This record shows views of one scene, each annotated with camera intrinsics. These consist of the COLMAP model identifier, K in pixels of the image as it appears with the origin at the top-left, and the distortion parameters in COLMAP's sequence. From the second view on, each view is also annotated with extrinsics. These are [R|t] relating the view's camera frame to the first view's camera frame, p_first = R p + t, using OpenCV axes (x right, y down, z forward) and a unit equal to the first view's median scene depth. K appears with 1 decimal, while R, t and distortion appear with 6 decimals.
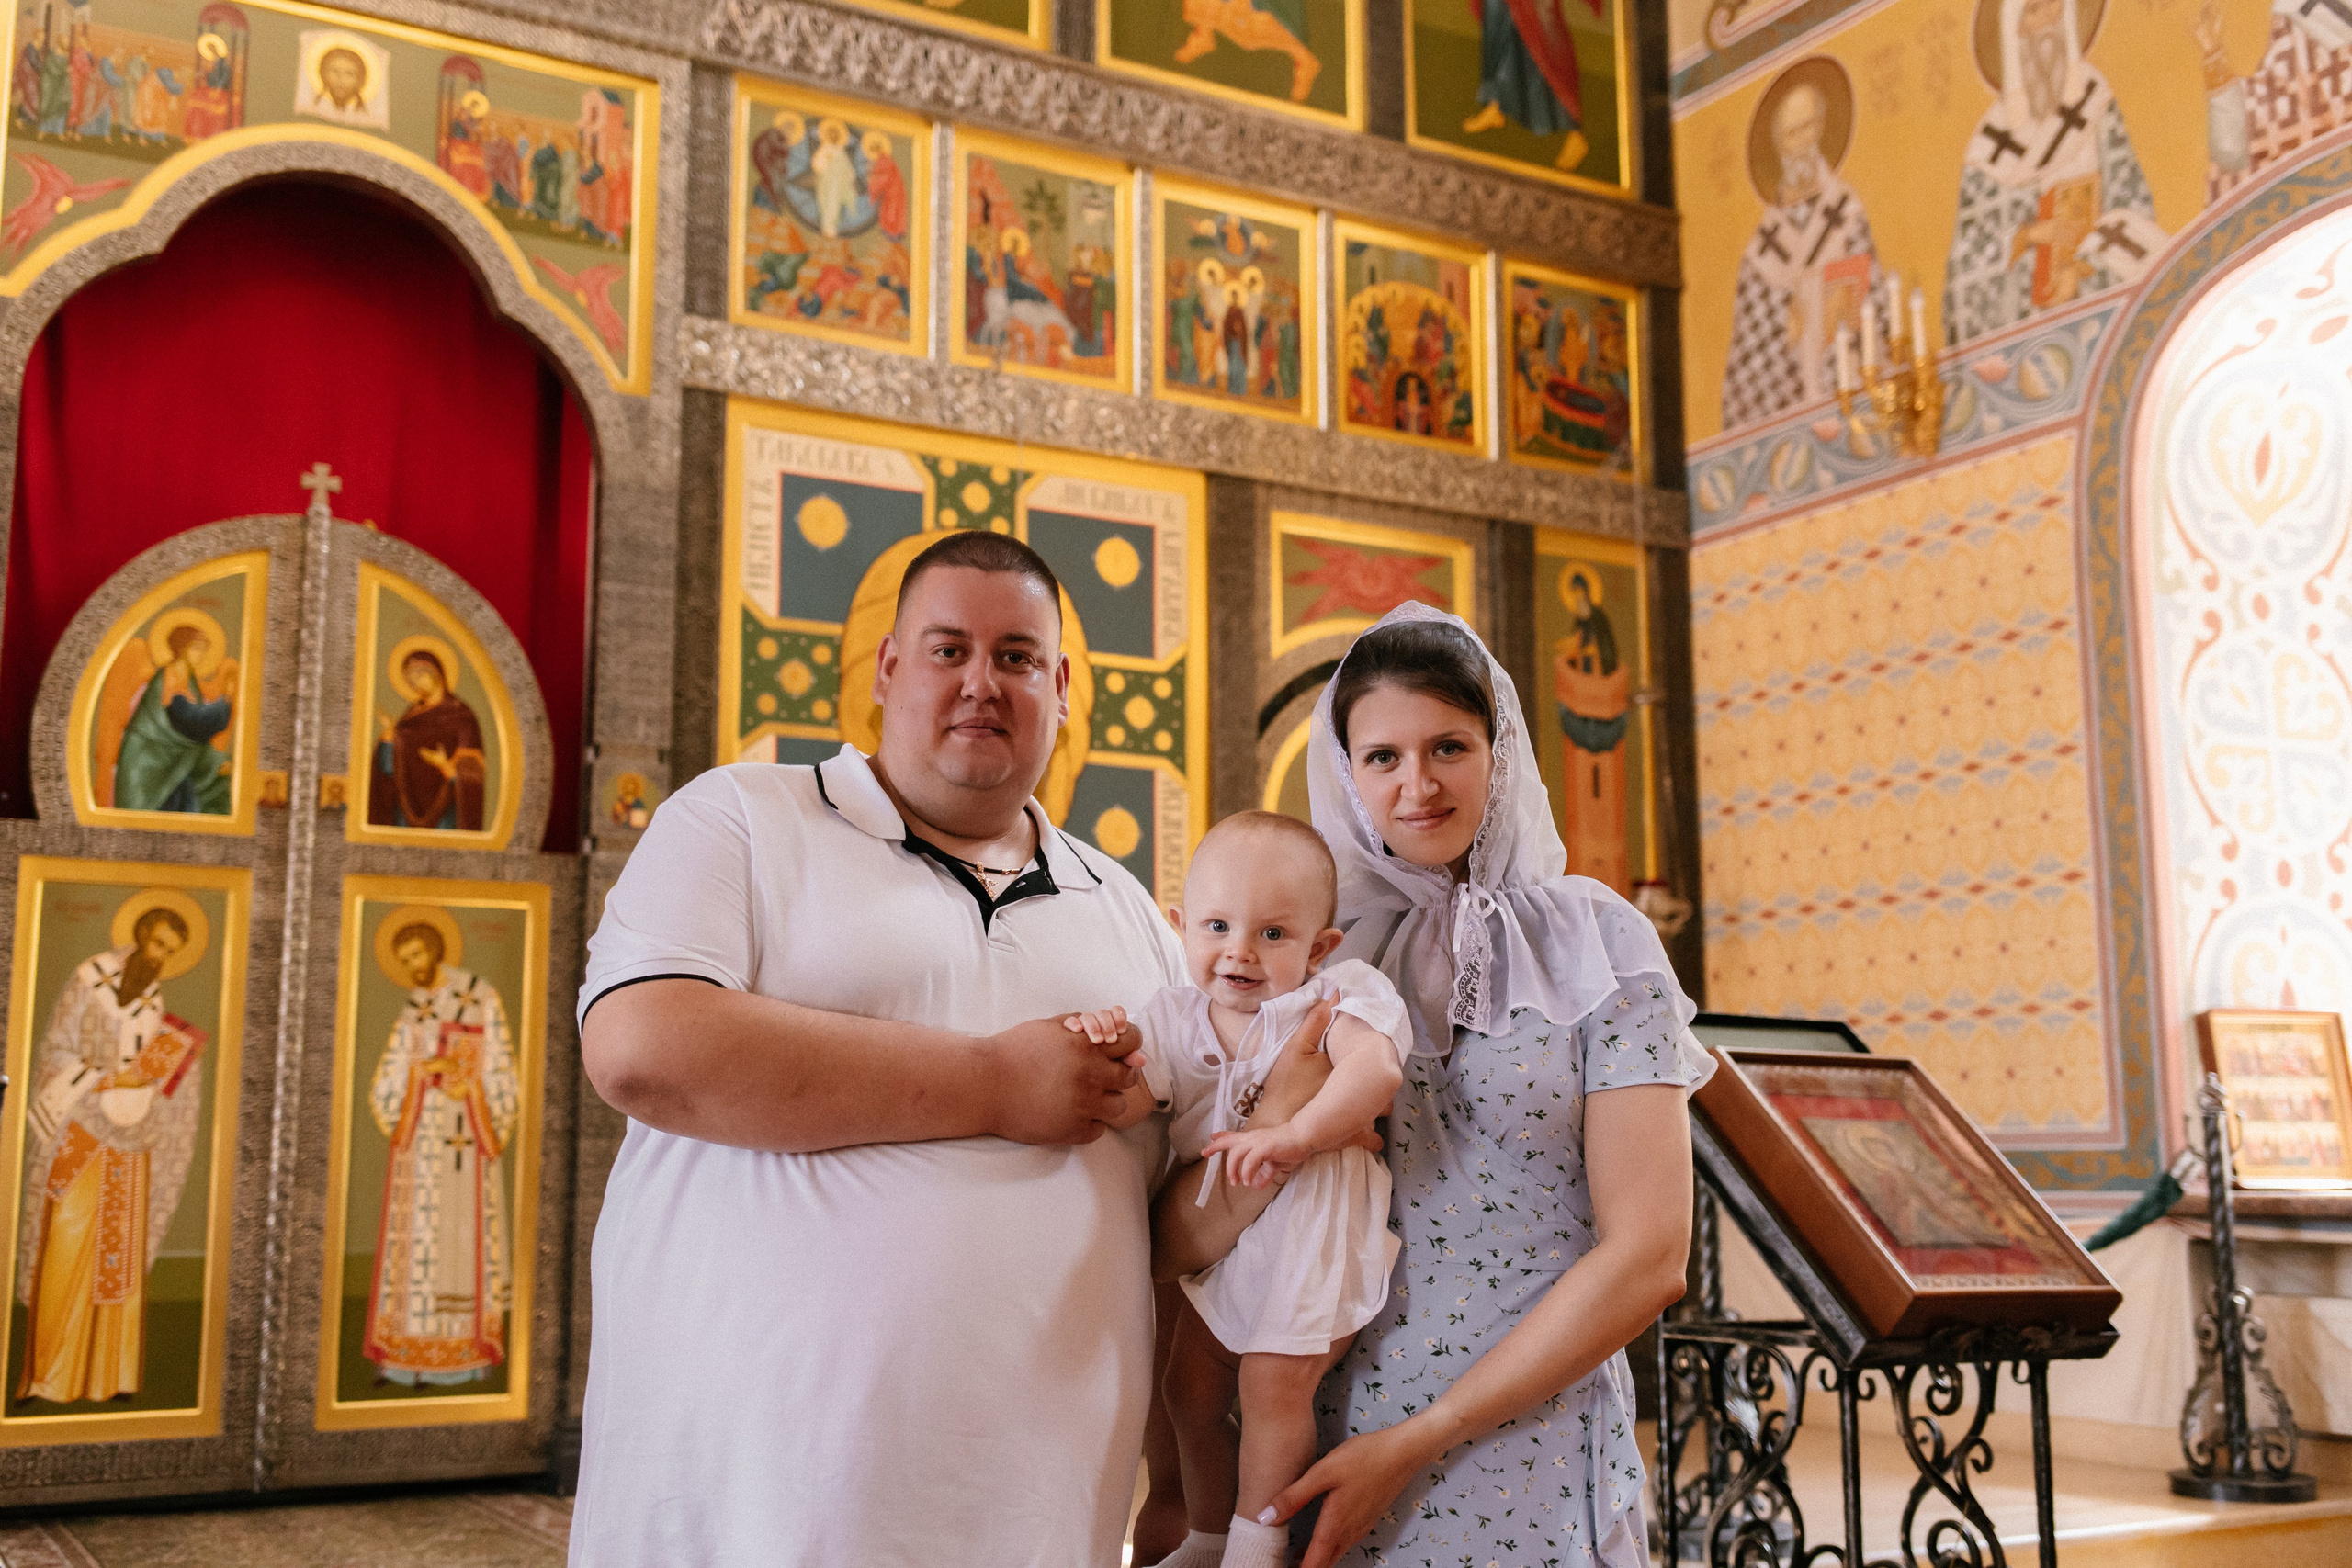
lens RADIAL K [[2439.7, 0, 1164.4], [0, 2439.7, 785.5], [0, 0, 1]] dist [0.007115, -0.013174]
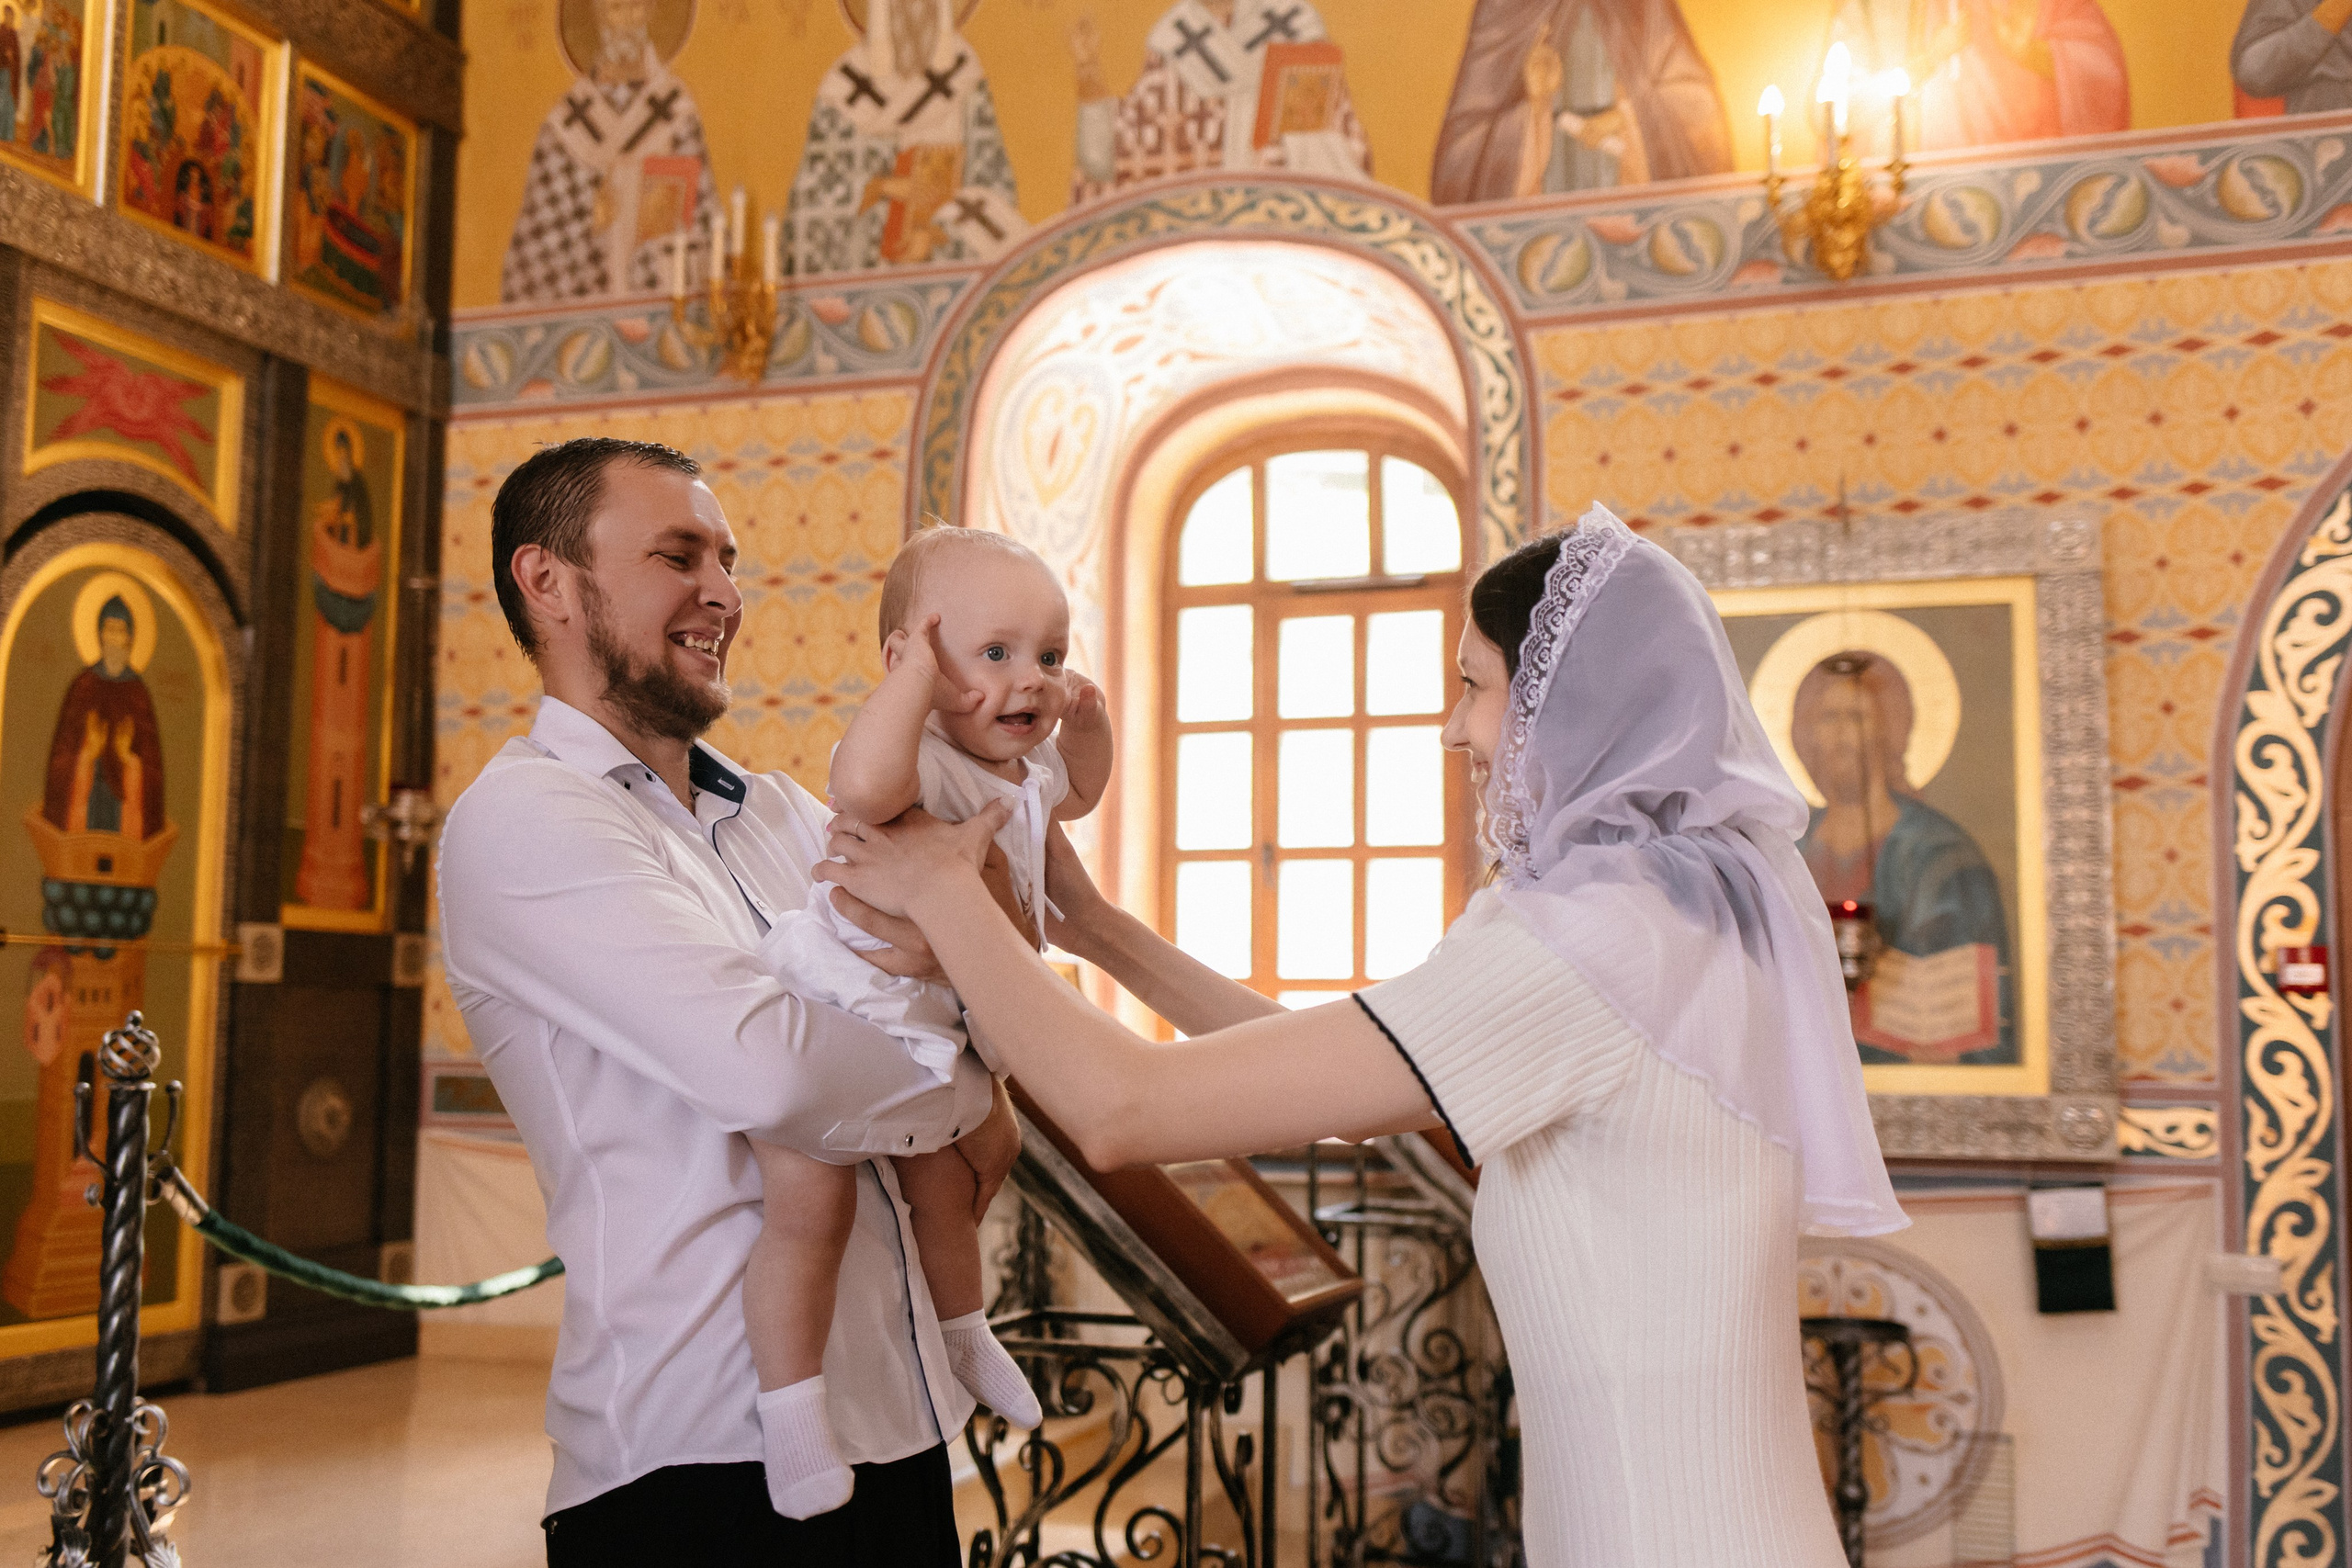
lens RADIAL K [[2404.5, 0, 1176.0], [0, 2404.5, 784.0], [0, 0, 1]] dist [0.014994, -0.012713]
pose [[0.745264, 0.076941, 0.662315, -0.203288], [-0.115474, 0.993204, 0.014555, -0.007729], [-0.656694, -0.087328, 0.749084, 0.152211]]
